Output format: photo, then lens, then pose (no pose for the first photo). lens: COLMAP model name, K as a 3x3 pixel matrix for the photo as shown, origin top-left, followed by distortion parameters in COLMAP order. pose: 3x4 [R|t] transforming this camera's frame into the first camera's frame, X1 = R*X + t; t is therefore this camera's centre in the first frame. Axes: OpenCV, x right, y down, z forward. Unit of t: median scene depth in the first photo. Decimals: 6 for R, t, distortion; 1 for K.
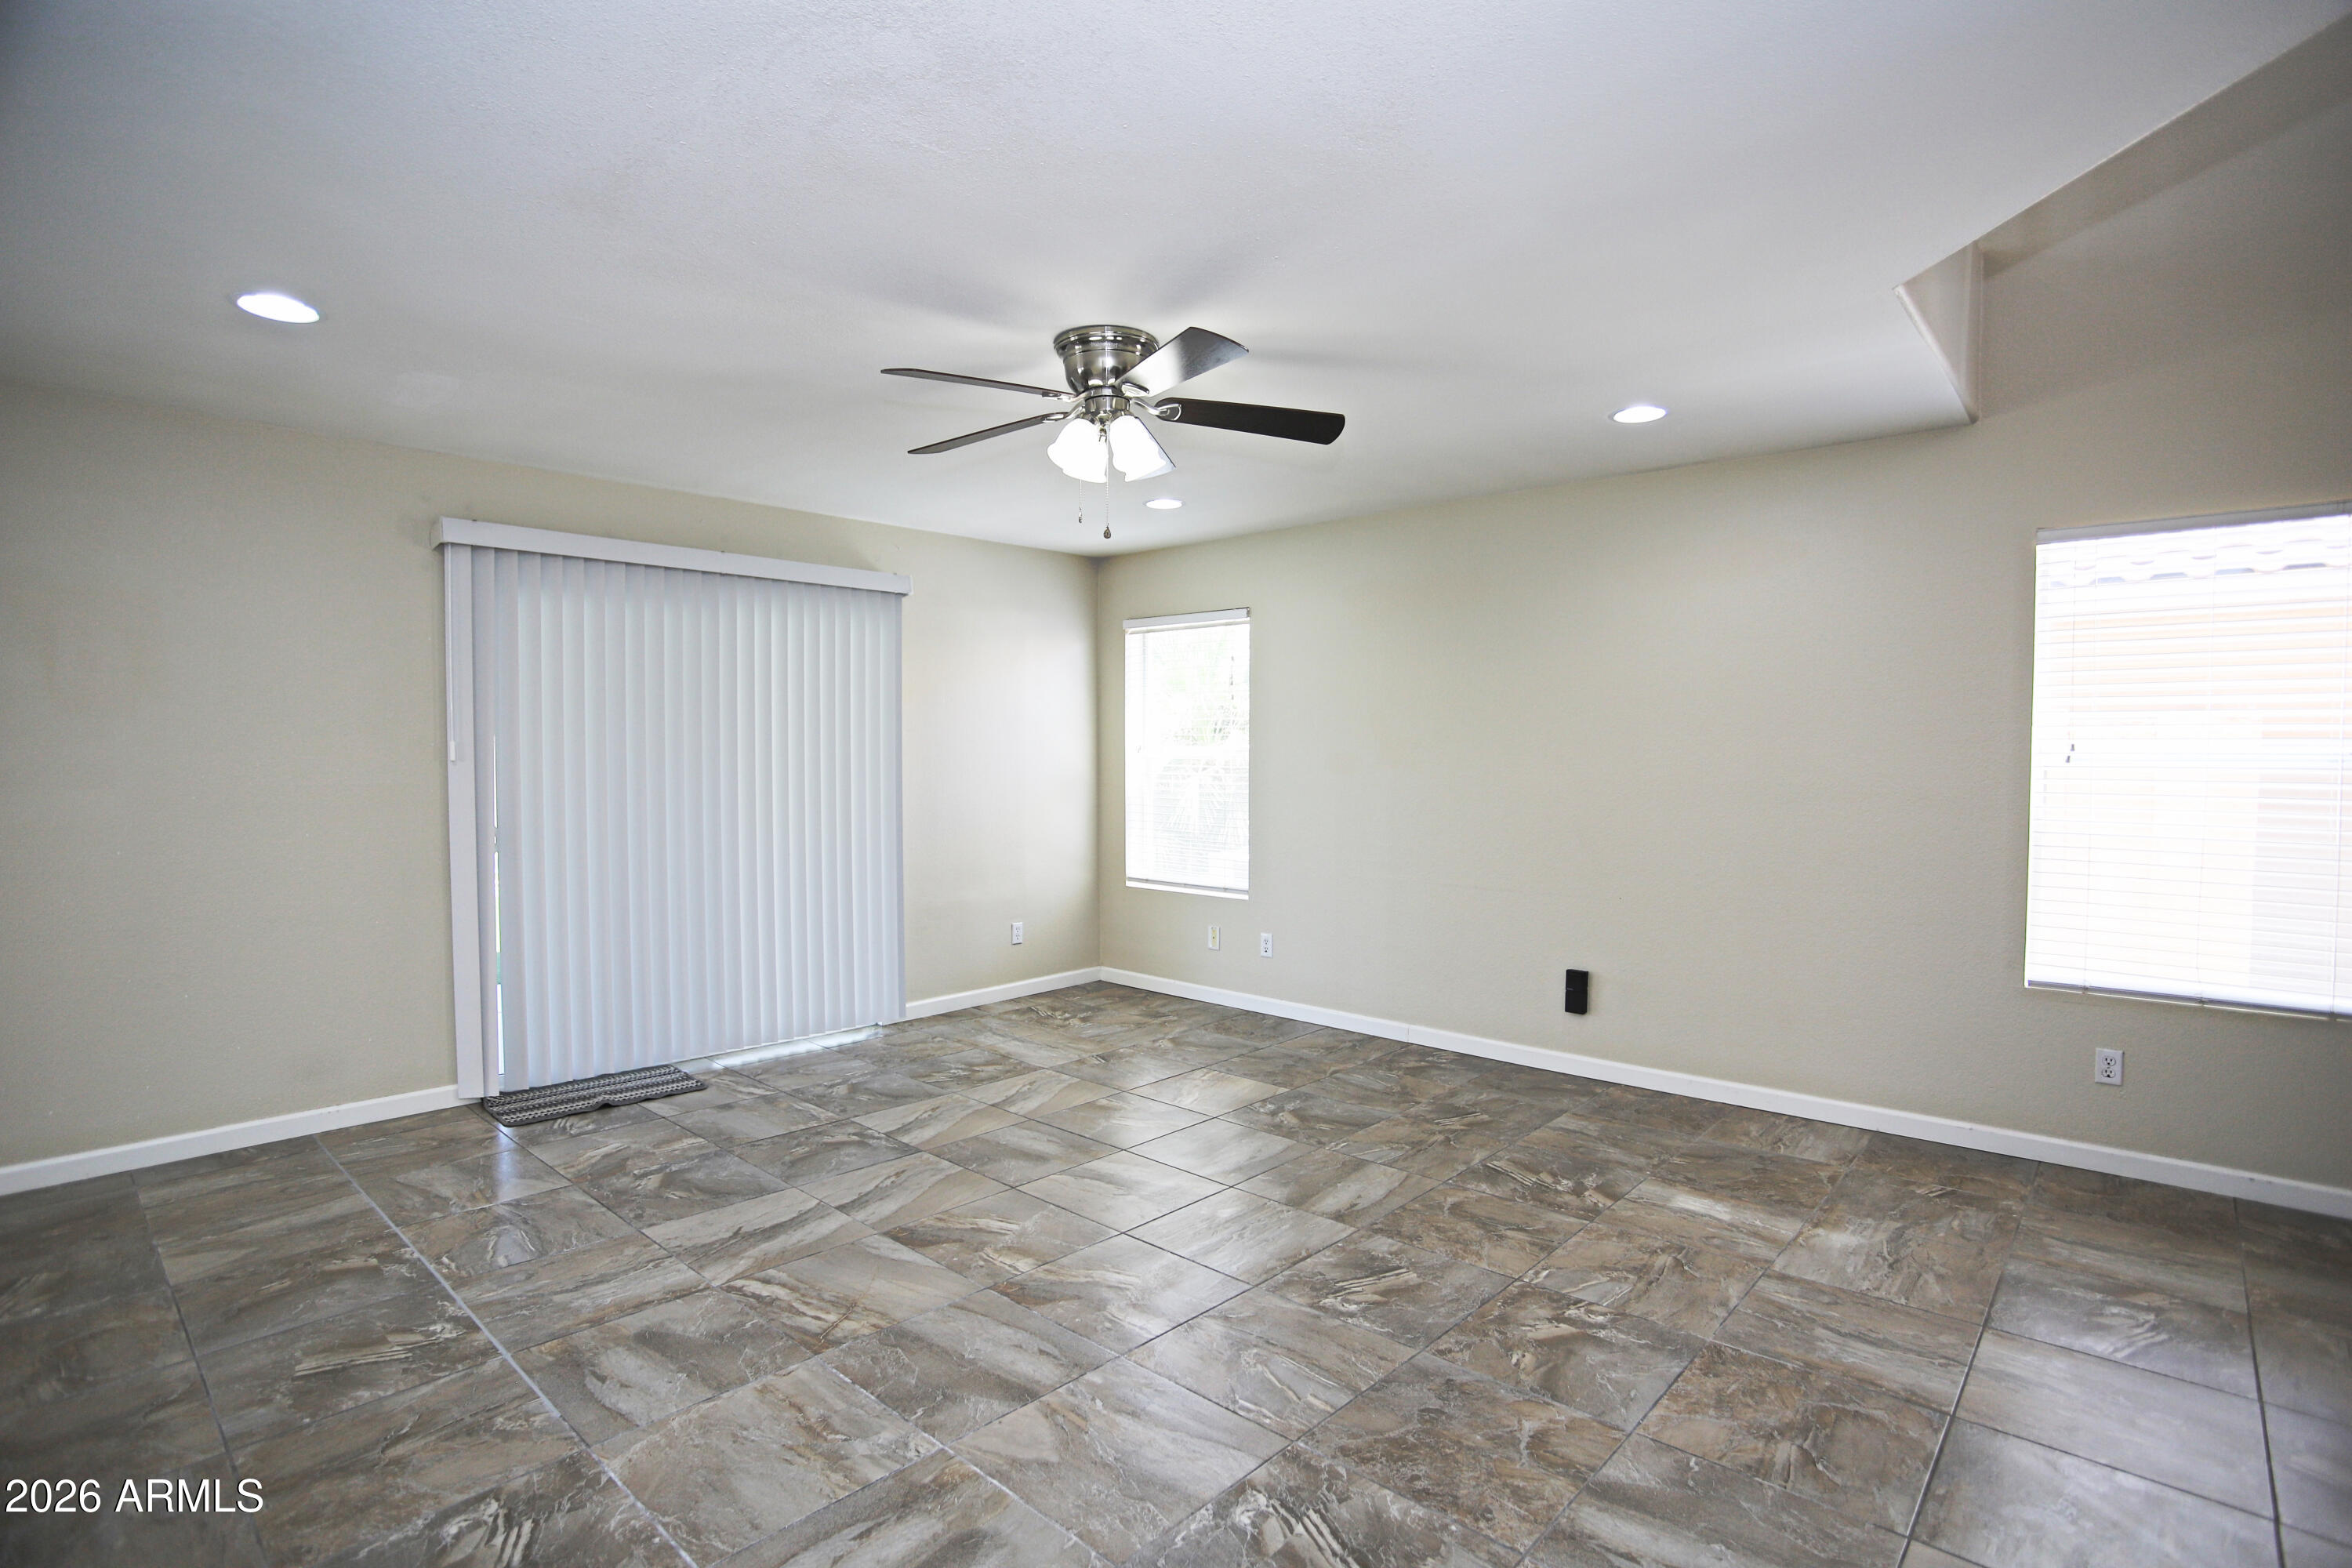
lens RADIAL K [[1134.6, 0, 1183.6], [0, 1134.6, 792.4], [0, 0, 1]] dist [-0.072153, 0.029288]
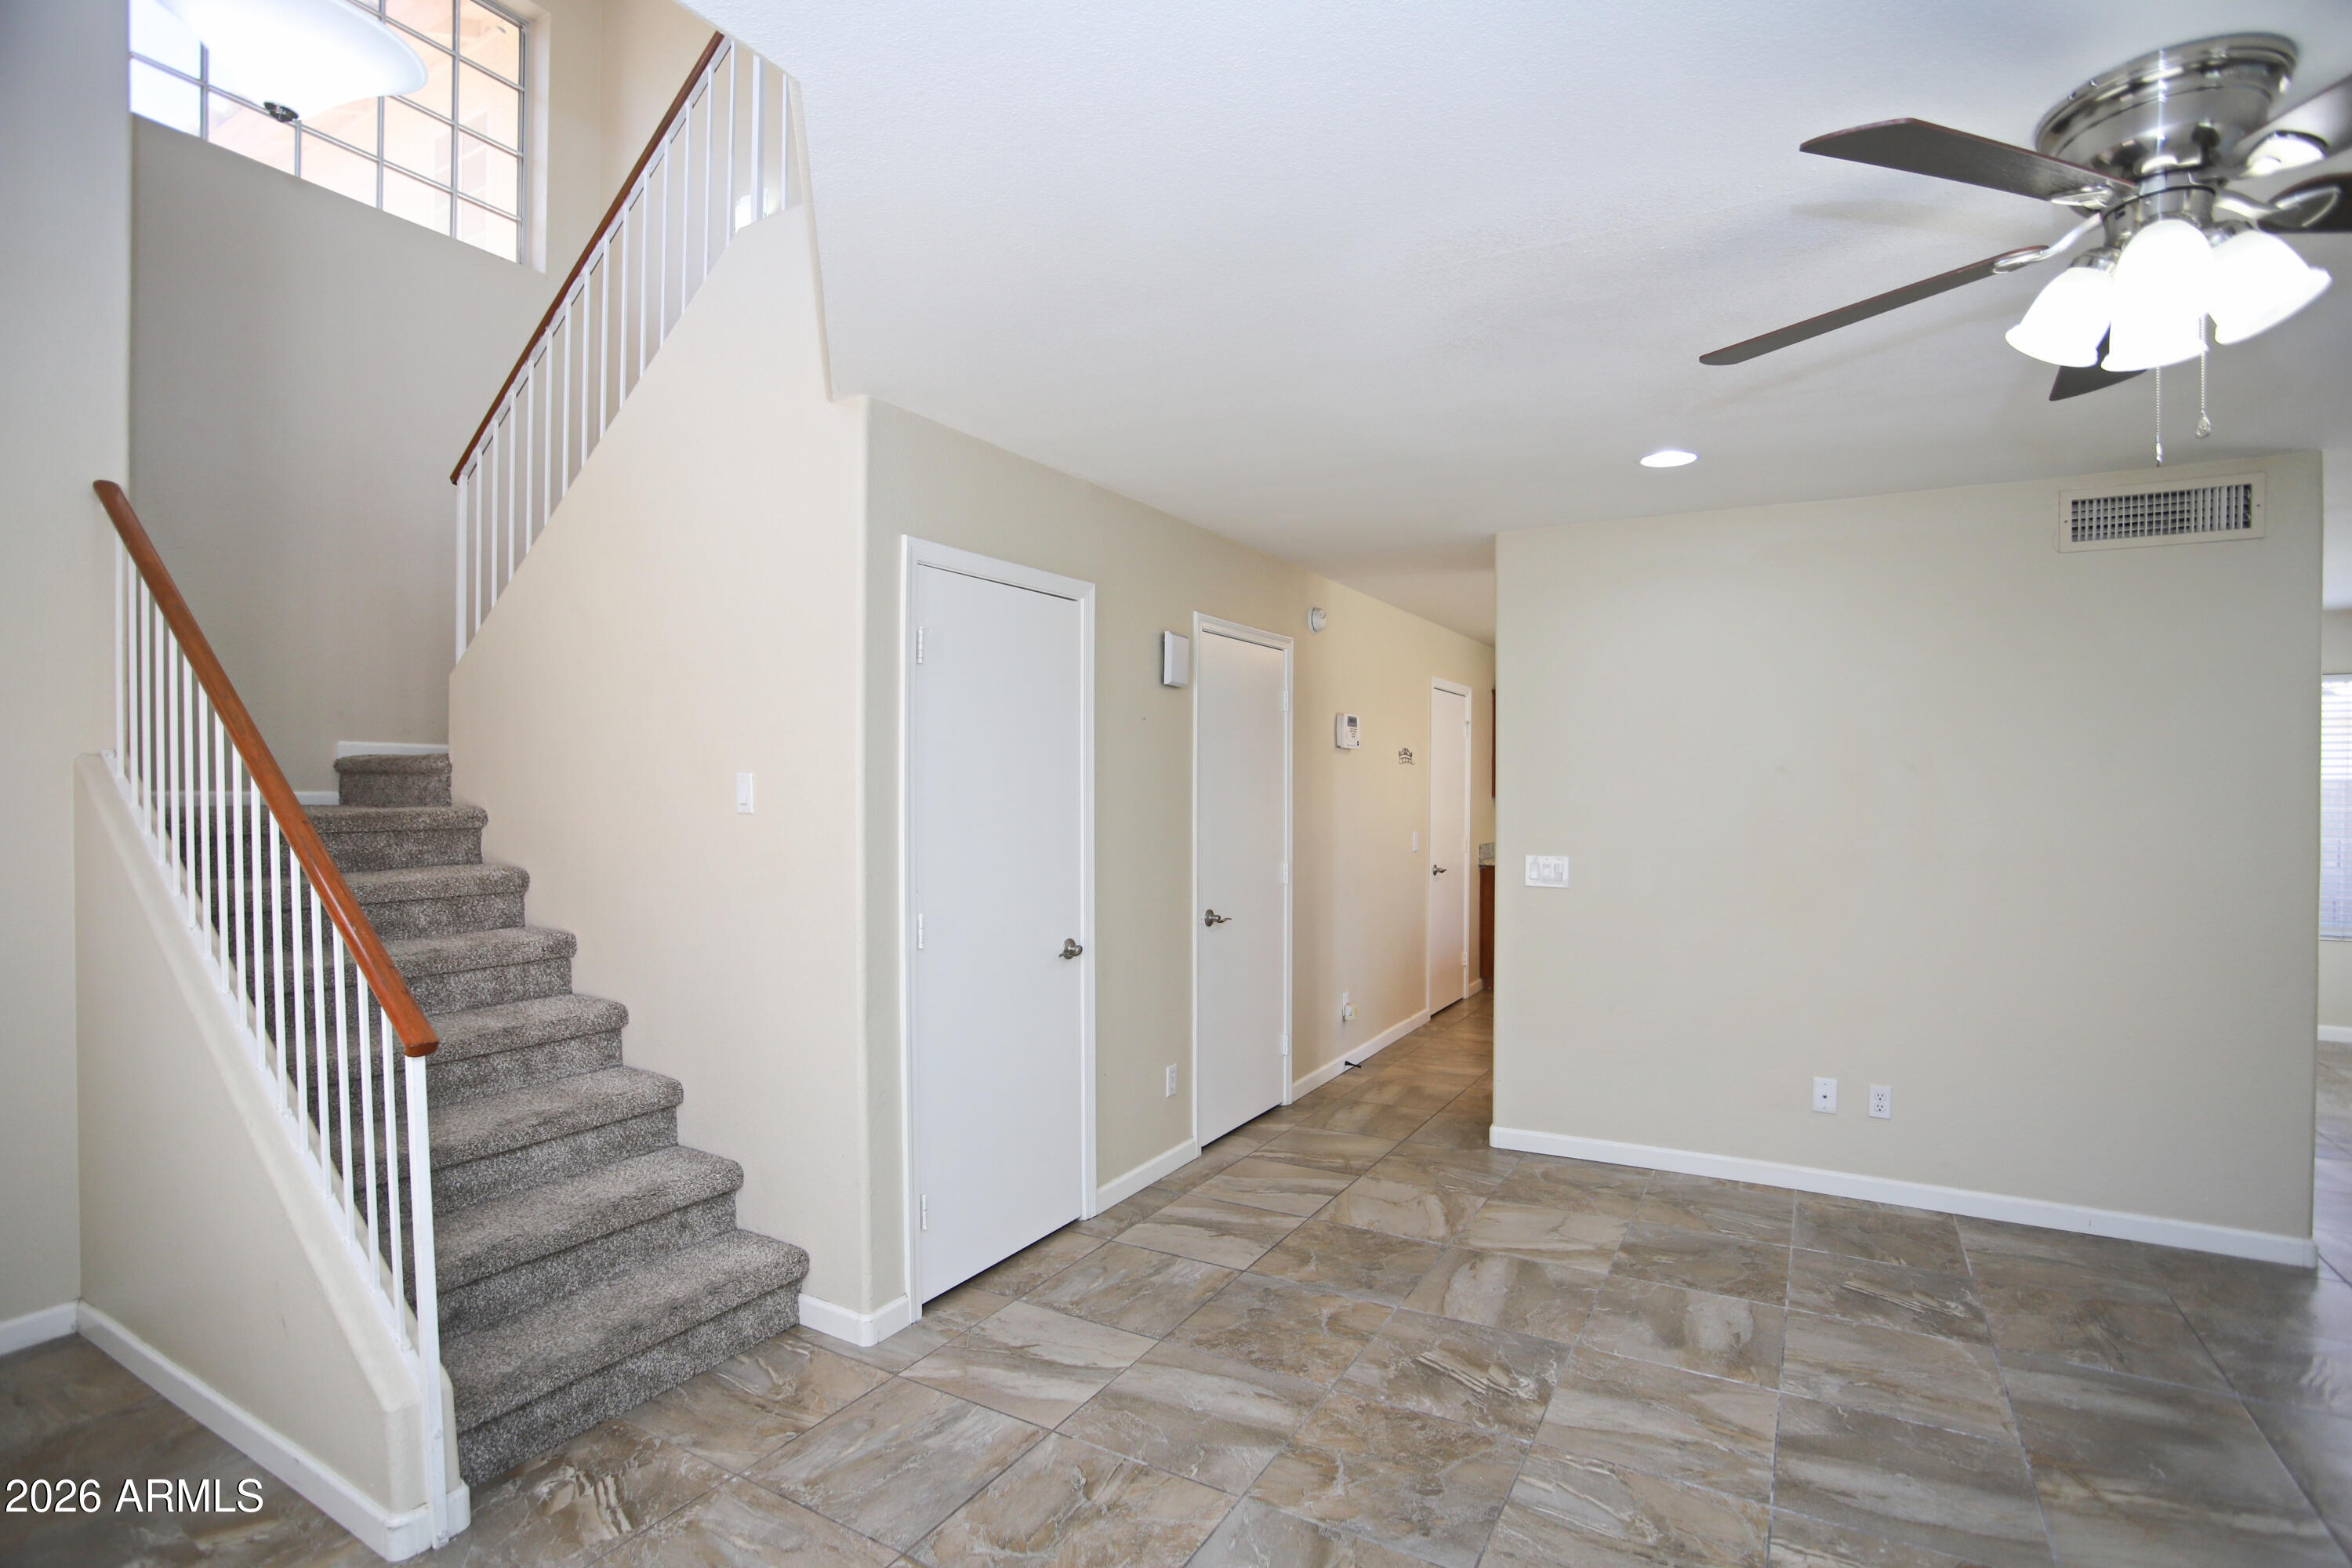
lens RADIAL K [[1134.6, 0, 1183.6], [0, 1134.6, 792.4], [0, 0, 1]] dist [-0.072153, 0.029288]
pose [[-0.976559, -0.000153, -0.215250, 0.556528], [-0.009654, 0.999025, 0.043089, -0.101219], [0.215033, 0.044157, -0.975608, 1.605048]]
